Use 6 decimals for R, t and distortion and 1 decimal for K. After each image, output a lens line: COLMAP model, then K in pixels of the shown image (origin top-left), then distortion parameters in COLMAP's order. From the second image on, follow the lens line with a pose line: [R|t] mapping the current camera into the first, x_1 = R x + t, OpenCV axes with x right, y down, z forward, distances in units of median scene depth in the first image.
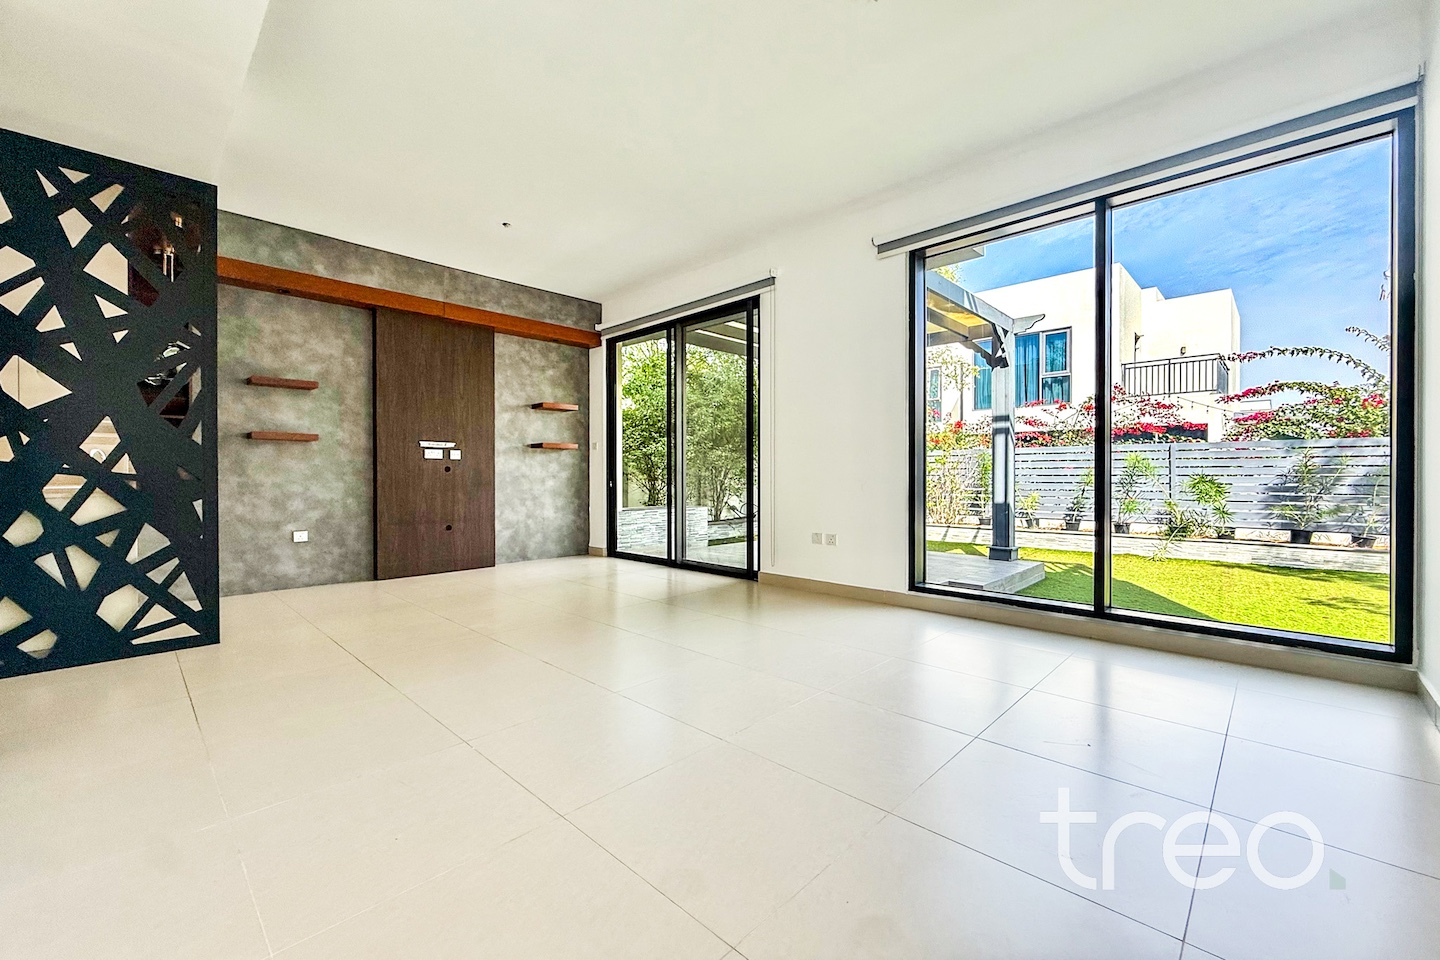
lens RADIAL K [[584.4, 0, 722.2], [0, 584.4, 479.2], [0, 0, 1]] dist [0.000114, -0.000769]
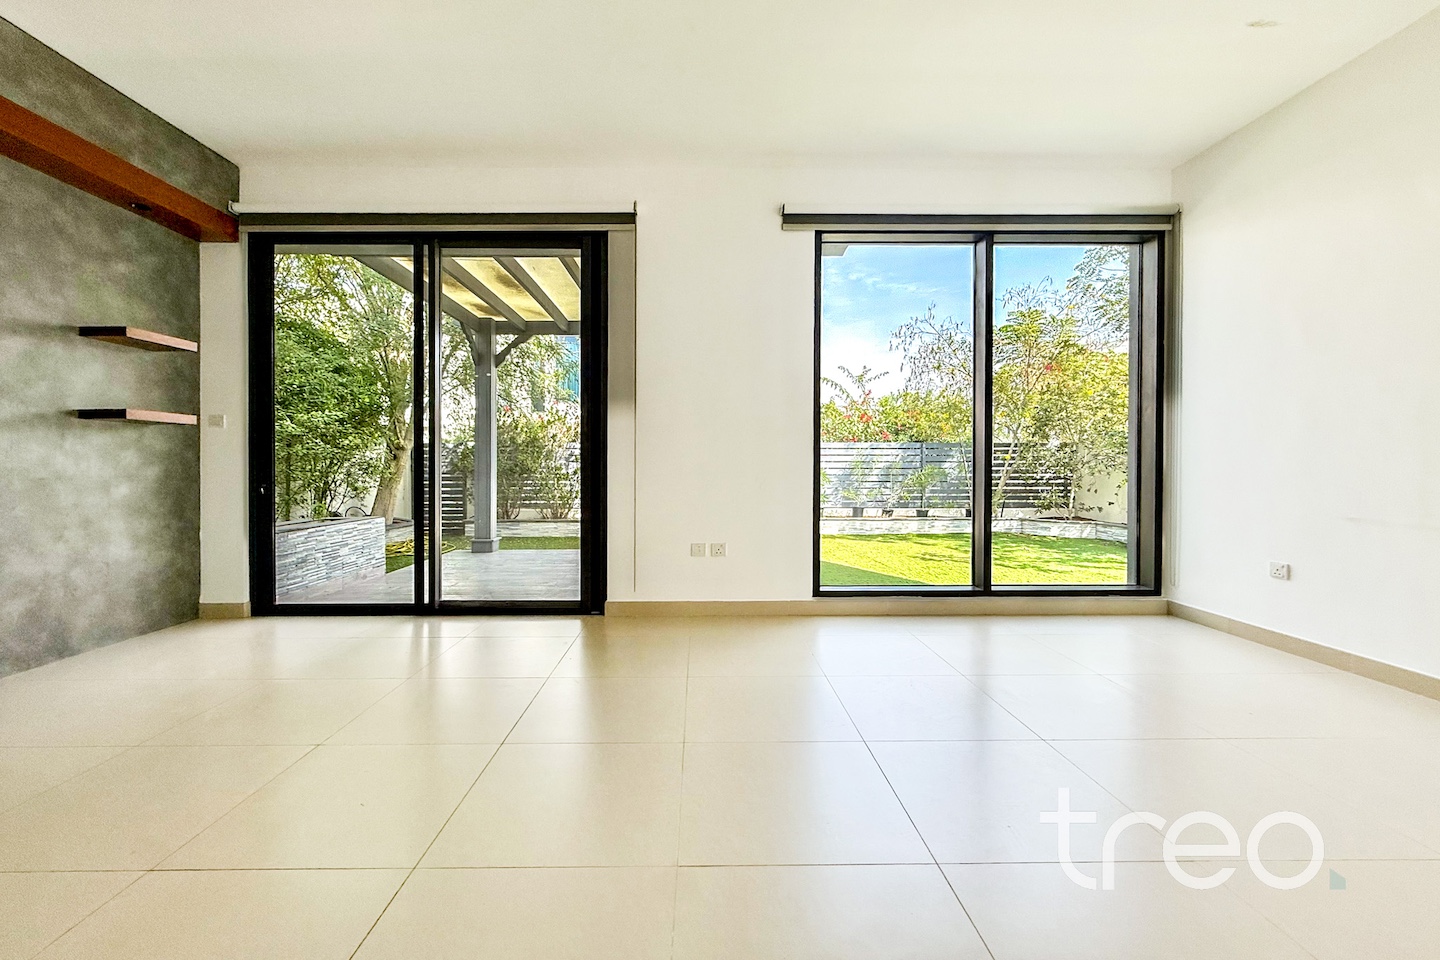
lens RADIAL K [[584.4, 0, 710.0], [0, 584.4, 469.2], [0, 0, 1]] dist [0.000114, -0.000769]
pose [[0.711686, -0.005035, 0.702479, -0.303308], [0.005602, 0.999983, 0.001492, -0.009683], [-0.702475, 0.002874, 0.711703, 0.309504]]
